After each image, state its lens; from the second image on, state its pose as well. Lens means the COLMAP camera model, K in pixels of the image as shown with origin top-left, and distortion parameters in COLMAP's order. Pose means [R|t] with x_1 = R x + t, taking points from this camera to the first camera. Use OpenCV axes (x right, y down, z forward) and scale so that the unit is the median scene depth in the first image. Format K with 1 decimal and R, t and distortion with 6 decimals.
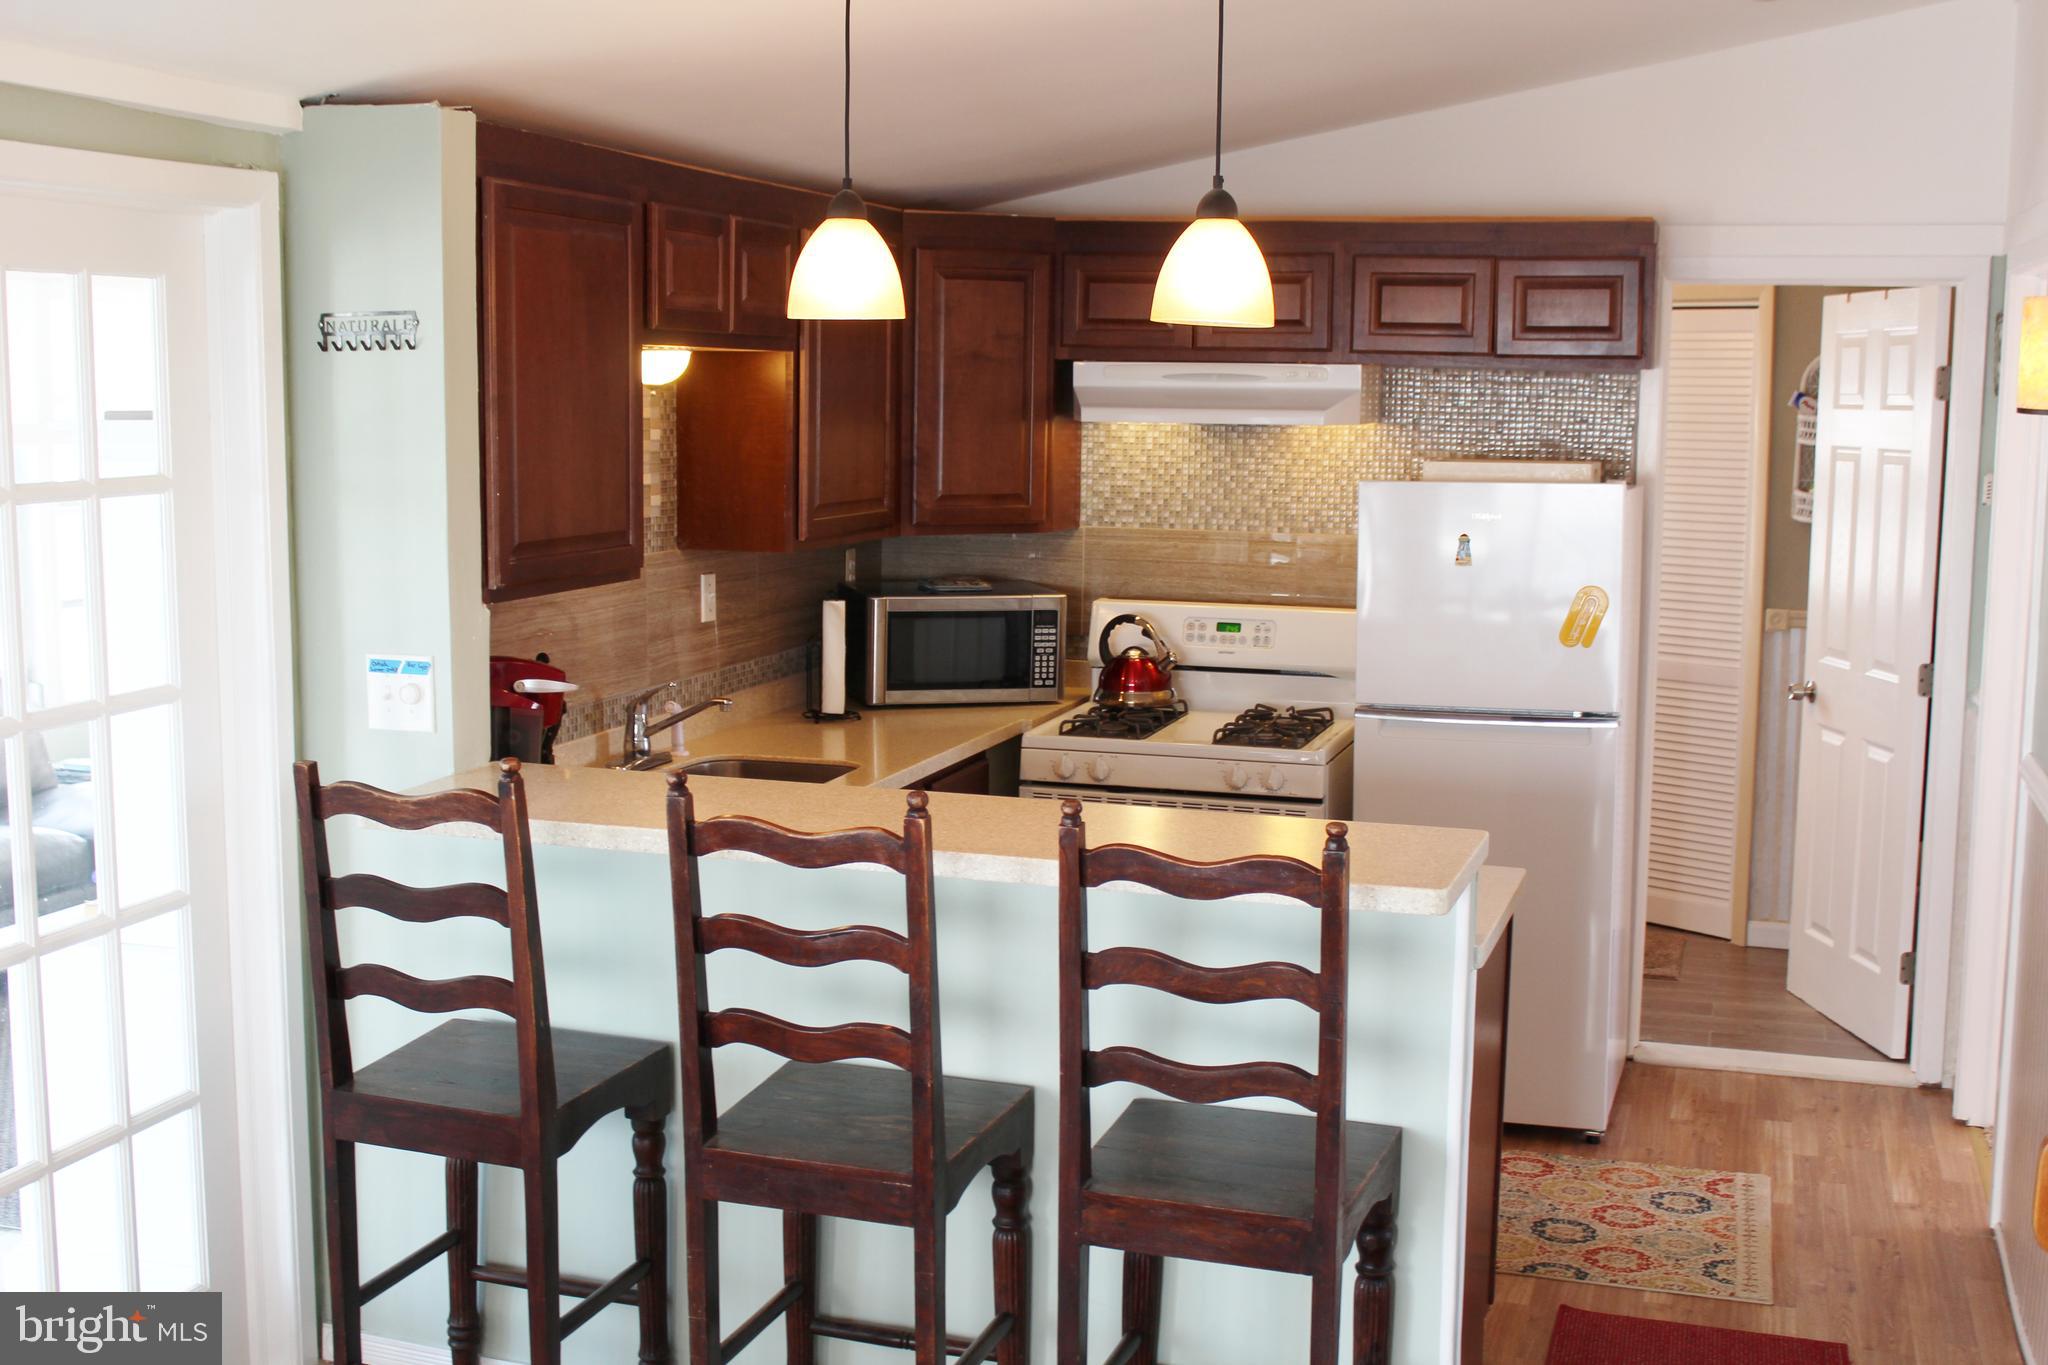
lens RADIAL K [[2283.9, 0, 1019.5], [0, 2283.9, 687.2], [0, 0, 1]] dist [-0.079661, 0.000000]
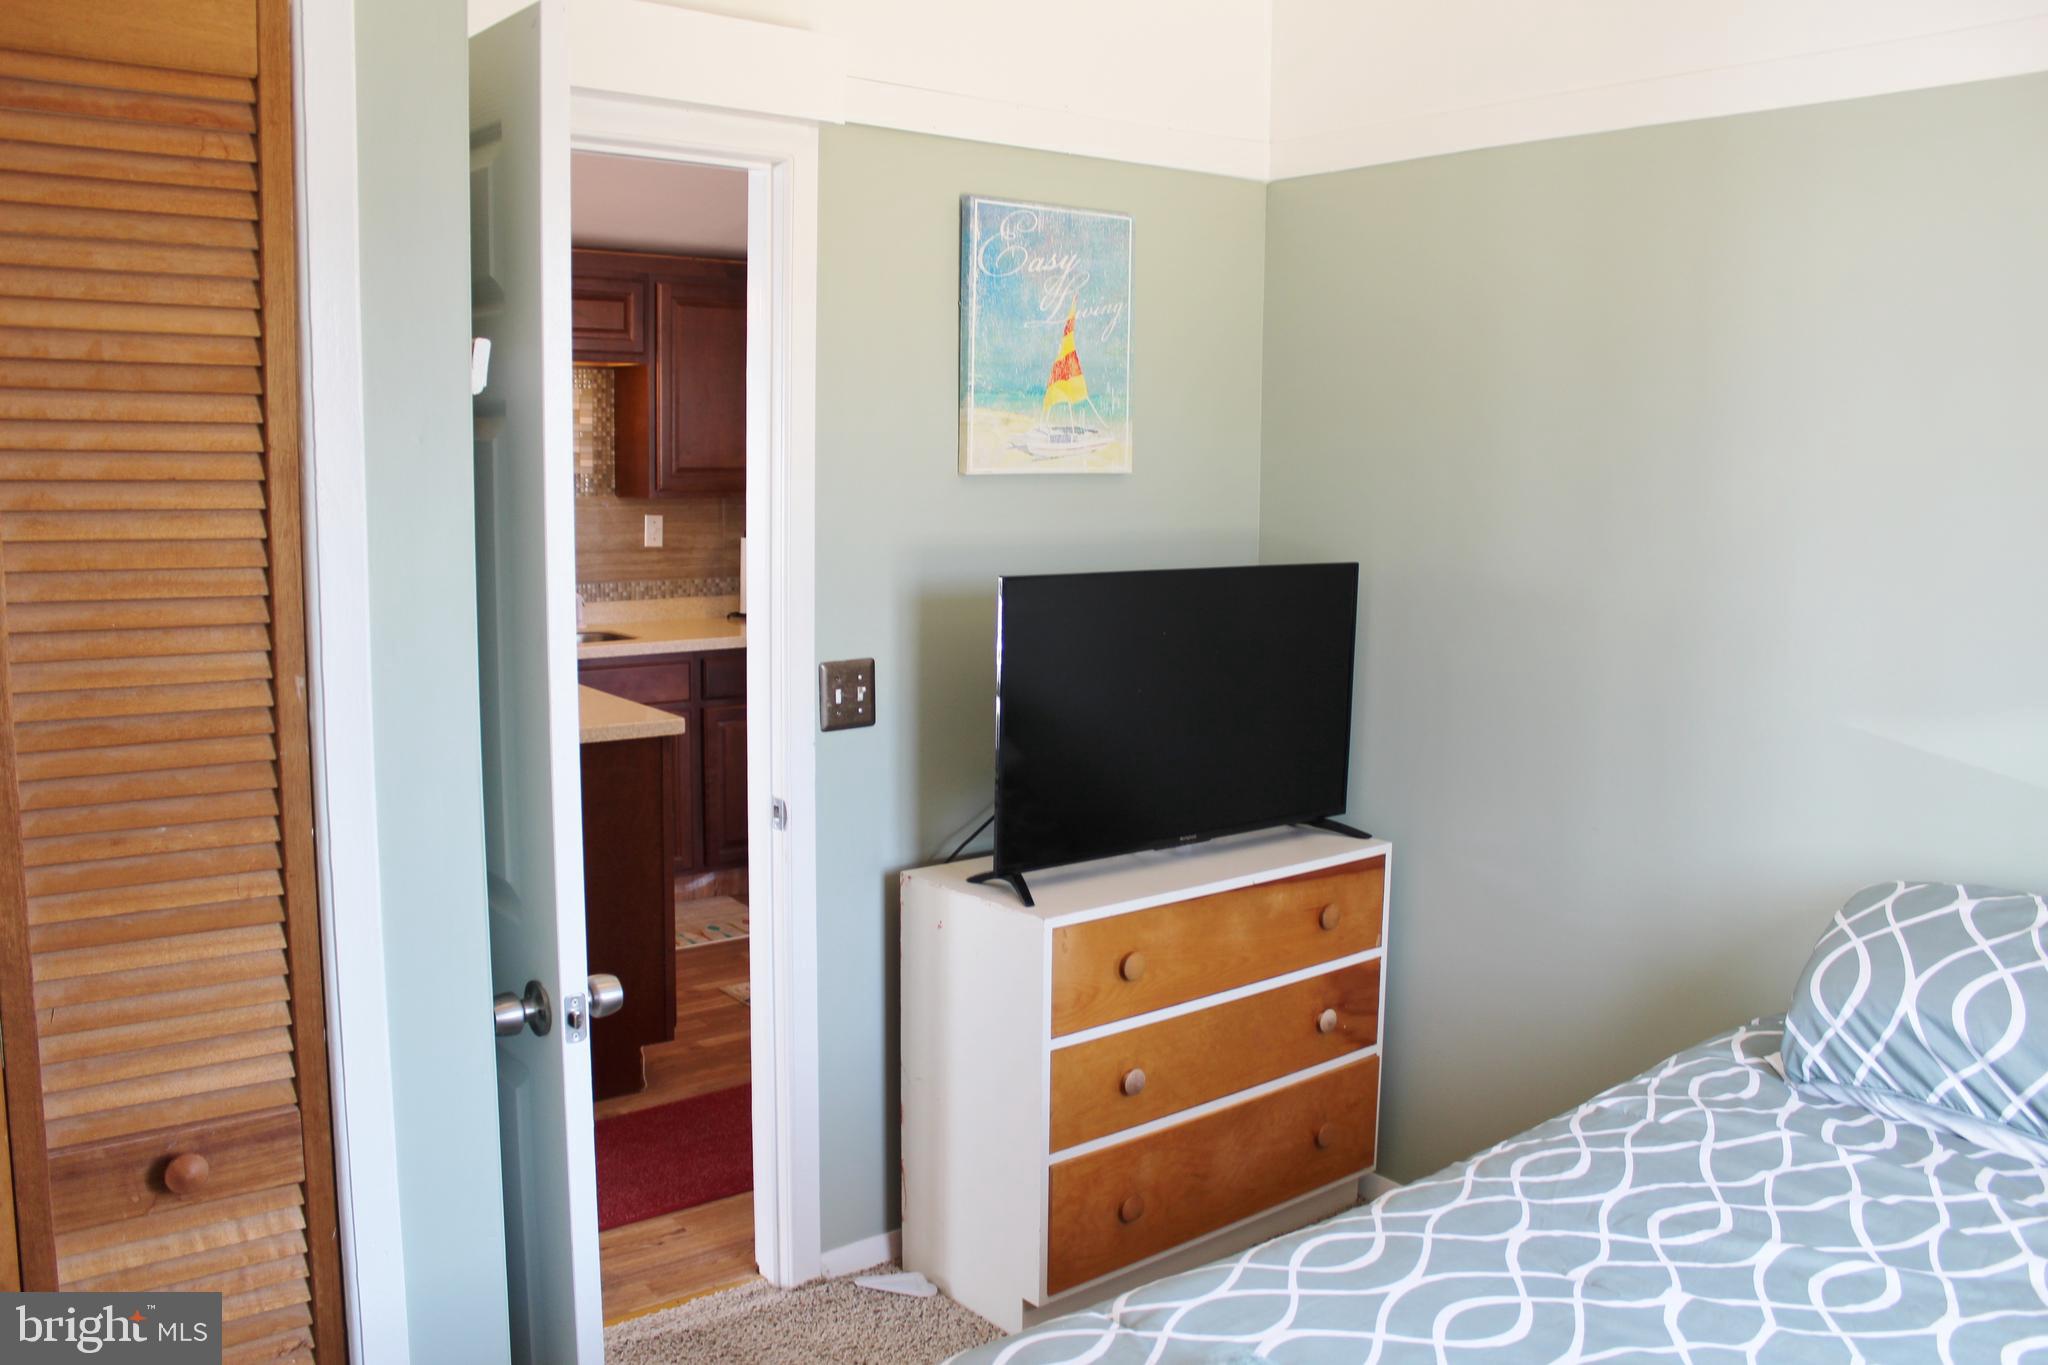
lens RADIAL K [[1677.0, 0, 1020.1], [0, 1677.0, 684.3], [0, 0, 1]] dist [-0.152014, 0.100940]
pose [[0.829133, 0.083711, -0.552748, 0.705813], [-0.082316, 0.996230, 0.027399, 0.012331], [0.552958, 0.022783, 0.832898, 0.225294]]
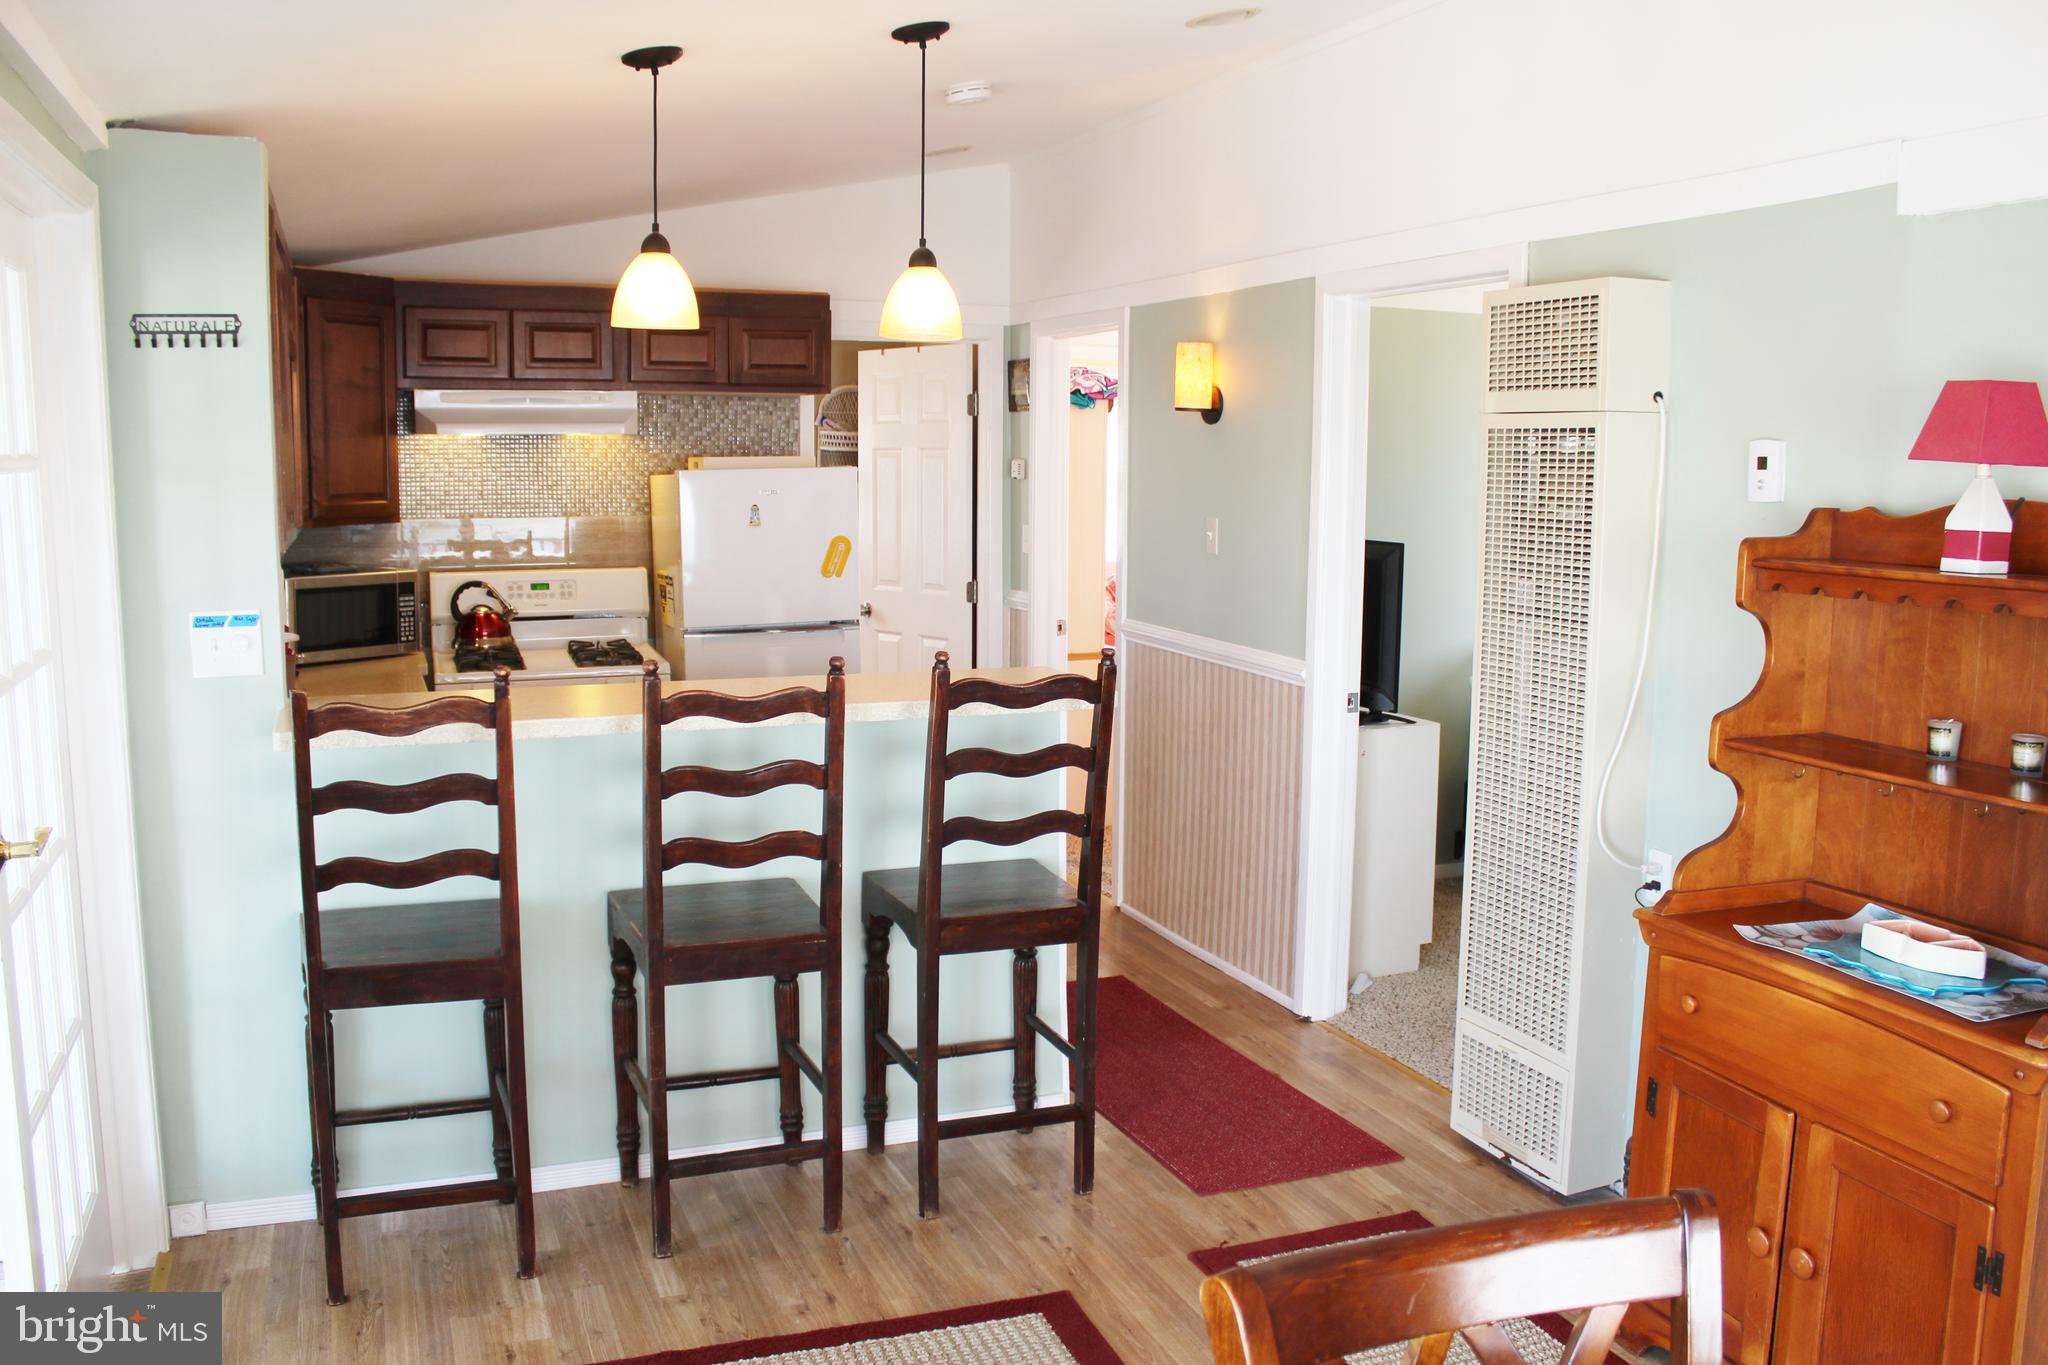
lens RADIAL K [[1677.0, 0, 1006.0], [0, 1677.0, 683.0], [0, 0, 1]] dist [-0.152014, 0.100940]
pose [[0.770175, -0.092127, 0.631145, -0.362554], [0.086840, 0.995445, 0.039334, 0.017895], [-0.631894, 0.024515, 0.774667, 0.077736]]
